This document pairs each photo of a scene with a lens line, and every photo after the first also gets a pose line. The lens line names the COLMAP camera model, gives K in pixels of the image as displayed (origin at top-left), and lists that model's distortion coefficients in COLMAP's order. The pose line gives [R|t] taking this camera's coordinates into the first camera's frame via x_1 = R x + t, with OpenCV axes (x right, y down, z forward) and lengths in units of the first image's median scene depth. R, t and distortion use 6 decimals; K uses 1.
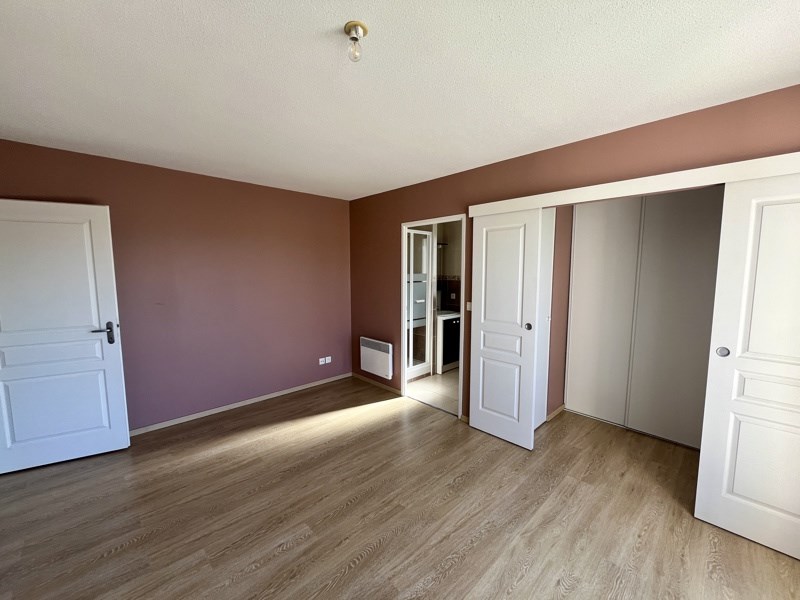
lens RADIAL K [[324.5, 0, 397.9], [0, 324.5, 301.4], [0, 0, 1]] dist [-0.003145, 0.000124]
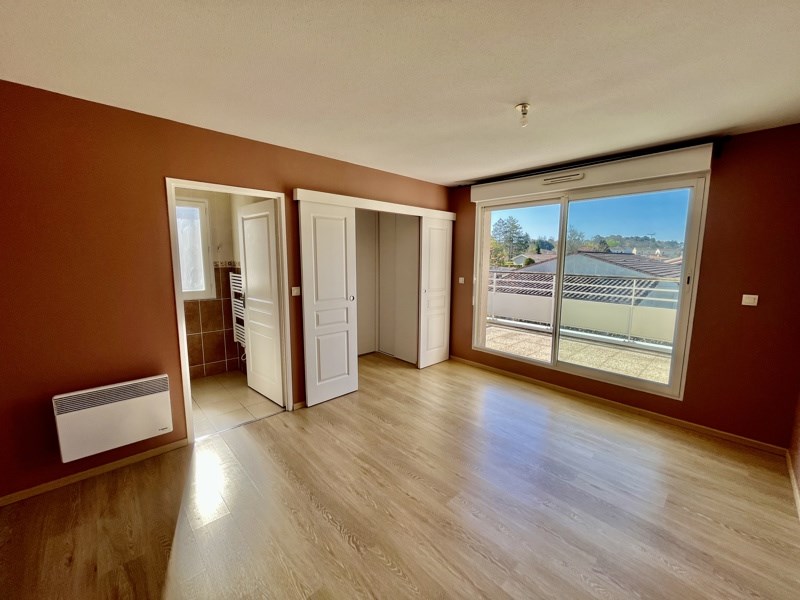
lens RADIAL K [[324.5, 0, 402.8], [0, 324.5, 301.1], [0, 0, 1]] dist [-0.003145, 0.000124]
pose [[-0.006645, -0.133000, 0.991094, -0.931535], [0.088473, 0.987151, 0.133064, -0.069799], [-0.996056, 0.088569, 0.005207, 0.828212]]
